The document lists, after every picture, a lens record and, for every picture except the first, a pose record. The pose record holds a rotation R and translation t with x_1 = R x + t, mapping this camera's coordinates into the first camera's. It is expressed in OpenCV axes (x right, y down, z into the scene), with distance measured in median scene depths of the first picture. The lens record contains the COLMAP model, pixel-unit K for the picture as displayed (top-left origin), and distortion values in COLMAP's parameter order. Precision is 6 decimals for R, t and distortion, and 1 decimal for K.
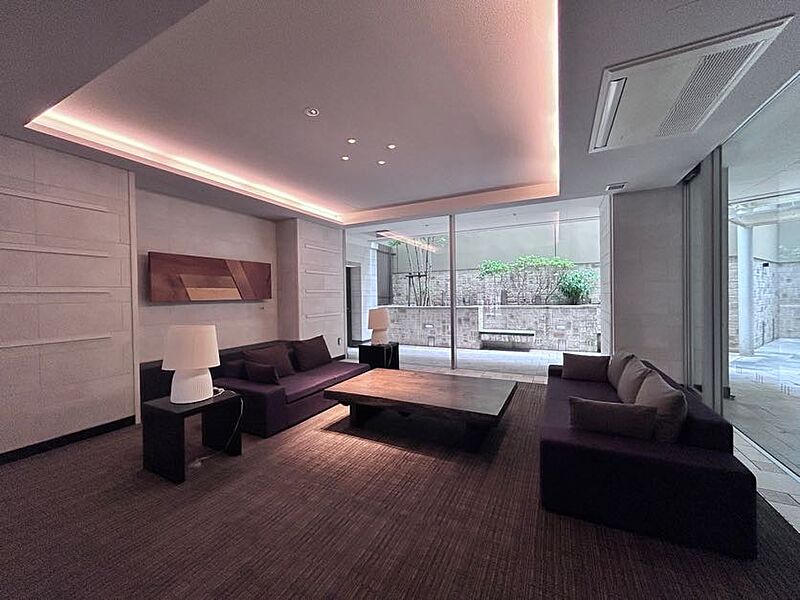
lens RADIAL K [[323.2, 0, 398.6], [0, 323.2, 297.3], [0, 0, 1]] dist [0.011590, 0.000580]
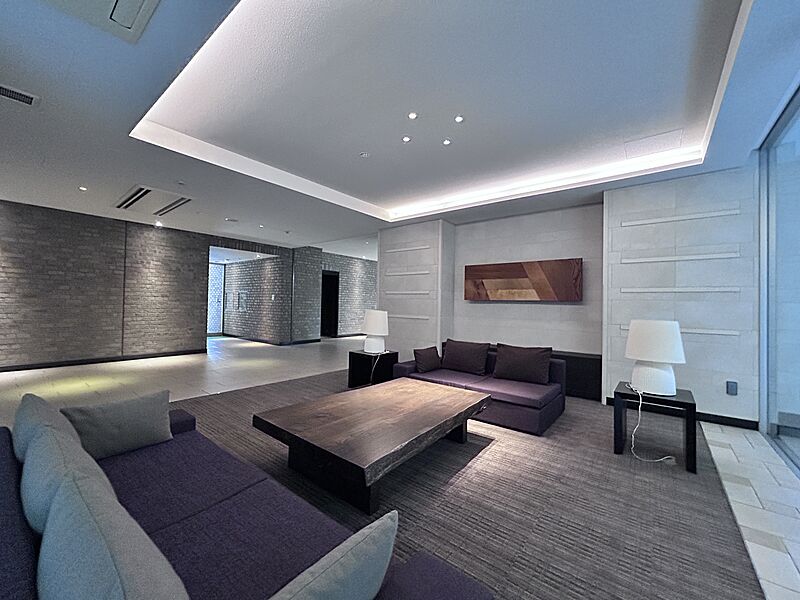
lens RADIAL K [[323.2, 0, 398.0], [0, 323.2, 300.5], [0, 0, 1]] dist [0.011590, 0.000580]
pose [[-0.207663, 0.001281, -0.978200, 0.628260], [-0.021009, 0.999763, 0.005770, 0.011733], [0.977975, 0.021749, -0.207586, 0.880675]]
